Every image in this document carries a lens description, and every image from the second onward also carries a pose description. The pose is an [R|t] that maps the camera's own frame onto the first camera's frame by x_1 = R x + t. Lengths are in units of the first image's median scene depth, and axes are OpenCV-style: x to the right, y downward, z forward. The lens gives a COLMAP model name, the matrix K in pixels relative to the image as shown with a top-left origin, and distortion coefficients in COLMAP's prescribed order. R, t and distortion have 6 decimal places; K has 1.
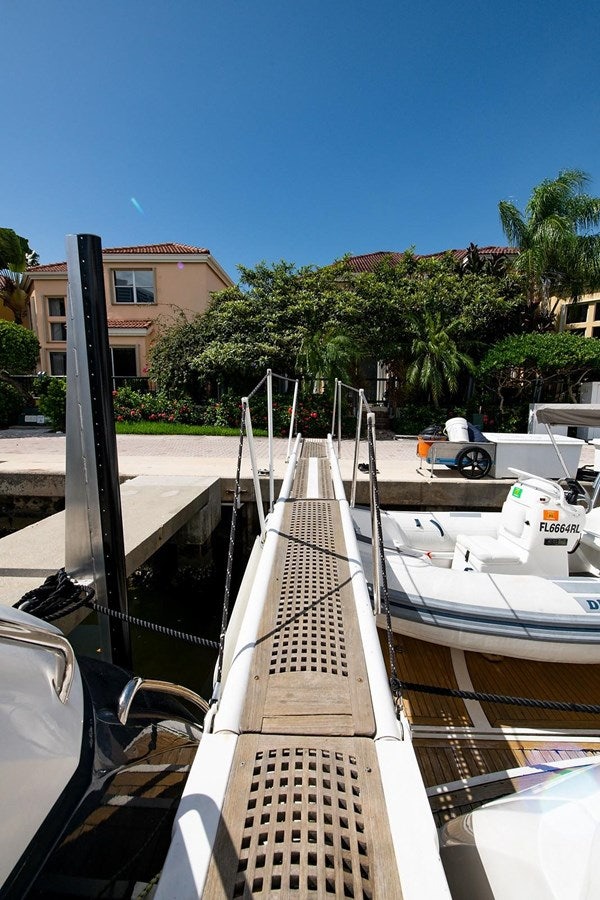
lens RADIAL K [[355.9, 0, 304.4], [0, 355.9, 448.6], [0, 0, 1]] dist [-0.000244, -0.002595]
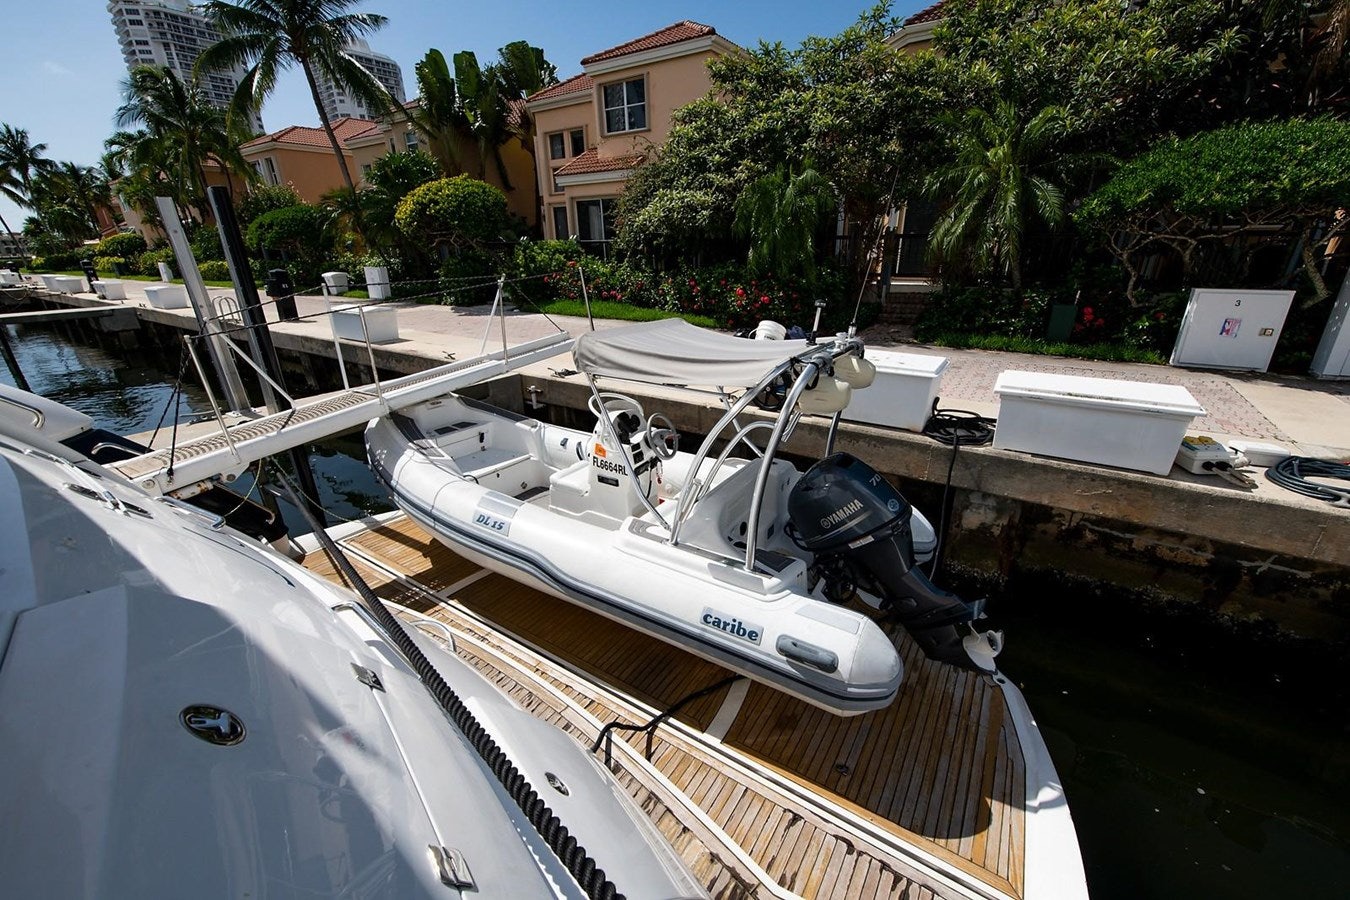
lens RADIAL K [[533.9, 0, 686.5], [0, 533.9, 459.3], [0, 0, 1]] dist [-0.000244, -0.002595]
pose [[0.845602, 0.192048, -0.498071, 0.470563], [-0.066290, 0.963599, 0.259003, -0.047615], [0.529682, -0.185996, 0.827552, -0.004138]]
